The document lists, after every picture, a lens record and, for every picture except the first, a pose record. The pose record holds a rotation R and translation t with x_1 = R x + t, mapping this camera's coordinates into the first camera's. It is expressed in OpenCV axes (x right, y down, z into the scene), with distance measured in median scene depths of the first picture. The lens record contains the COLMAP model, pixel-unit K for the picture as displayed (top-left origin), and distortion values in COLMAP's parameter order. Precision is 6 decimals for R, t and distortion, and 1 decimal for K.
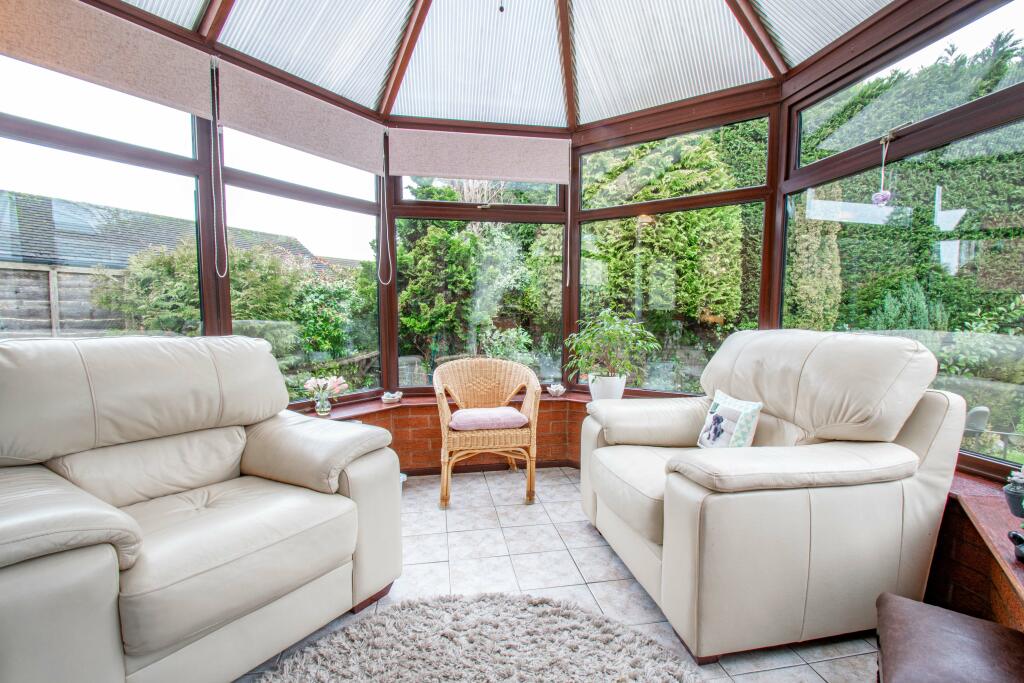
lens RADIAL K [[467.3, 0, 514.1], [0, 467.3, 354.4], [0, 0, 1]] dist [-0.012115, -0.000122]
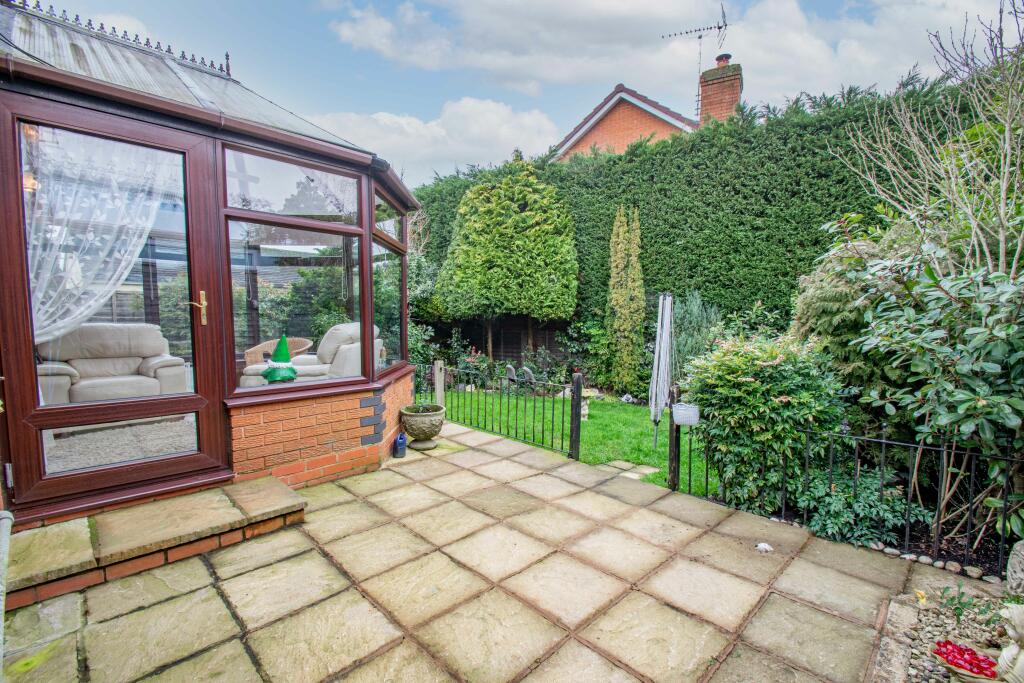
lens RADIAL K [[448.7, 0, 515.1], [0, 448.7, 354.4], [0, 0, 1]] dist [-0.011332, -0.000315]
pose [[0.983842, 0.020626, -0.177846, 0.586696], [-0.019682, 0.999781, 0.007068, 0.022721], [0.177952, -0.003453, 0.984033, -0.334942]]
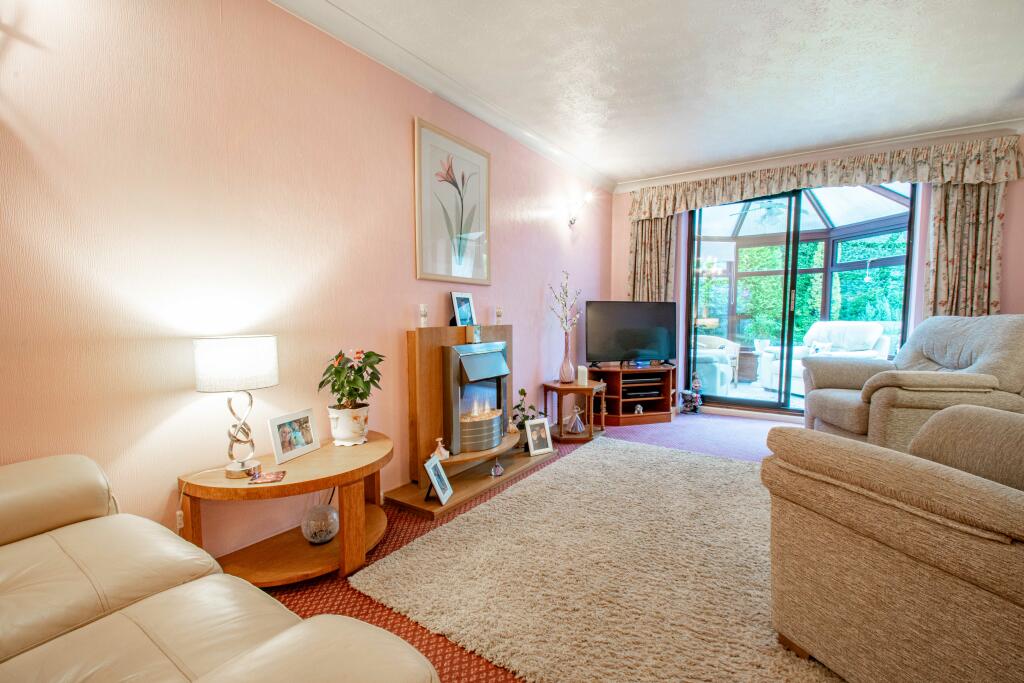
lens RADIAL K [[448.7, 0, 515.1], [0, 448.7, 354.4], [0, 0, 1]] dist [-0.011332, -0.000315]
pose [[0.999911, -0.006240, 0.011768, -0.523835], [0.006203, 0.999976, 0.003217, 0.045276], [-0.011788, -0.003144, 0.999926, -0.639227]]
